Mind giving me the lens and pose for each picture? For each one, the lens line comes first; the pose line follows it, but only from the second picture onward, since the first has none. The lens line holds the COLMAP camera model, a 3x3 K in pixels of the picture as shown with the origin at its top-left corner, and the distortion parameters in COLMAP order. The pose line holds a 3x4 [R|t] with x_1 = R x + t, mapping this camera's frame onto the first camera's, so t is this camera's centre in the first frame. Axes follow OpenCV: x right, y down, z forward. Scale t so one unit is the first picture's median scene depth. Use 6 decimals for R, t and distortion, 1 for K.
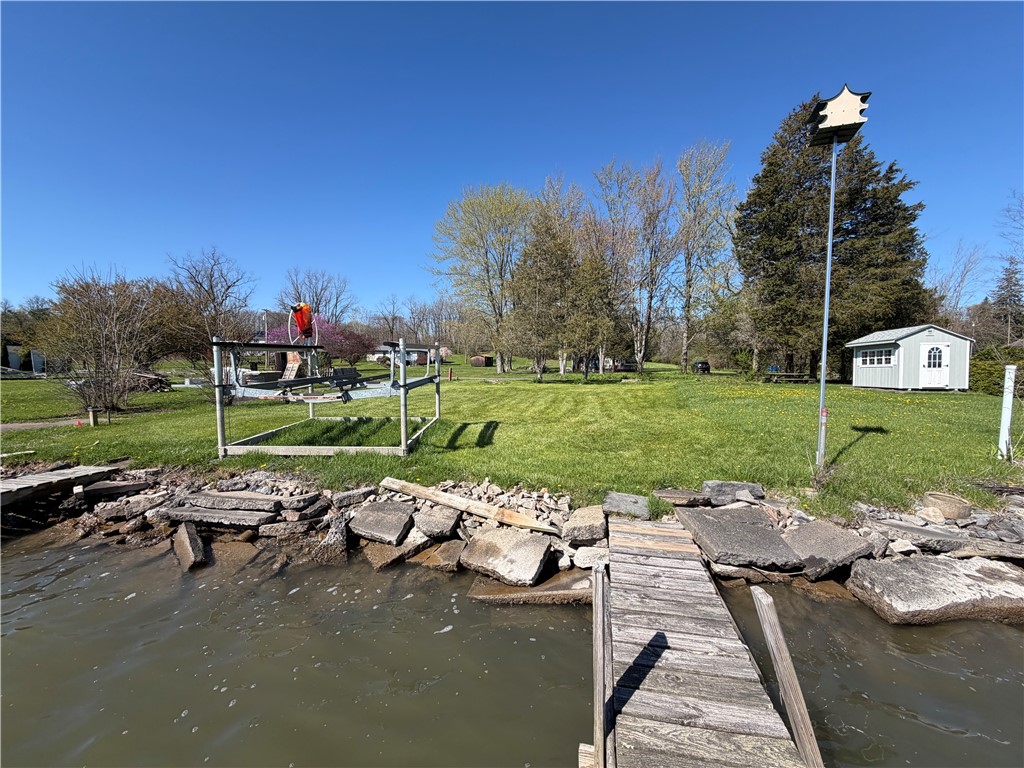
lens RADIAL K [[391.2, 0, 512.0], [0, 391.2, 384.0], [0, 0, 1]] dist [-0.000805, -0.000113]
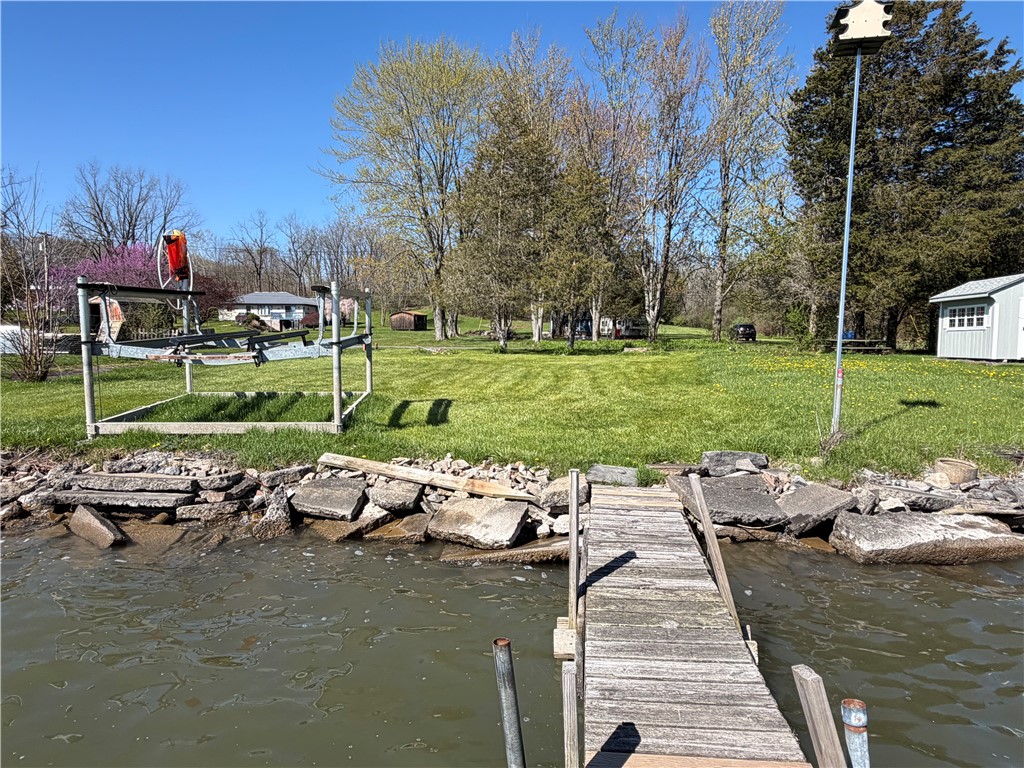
lens RADIAL K [[638.2, 0, 512.0], [0, 638.2, 384.0], [0, 0, 1]] dist [0.000461, -0.000185]
pose [[0.995843, -0.002906, 0.091040, -0.046384], [-0.000304, 0.999379, 0.035226, 0.040858], [-0.091085, -0.035108, 0.995224, -0.294455]]
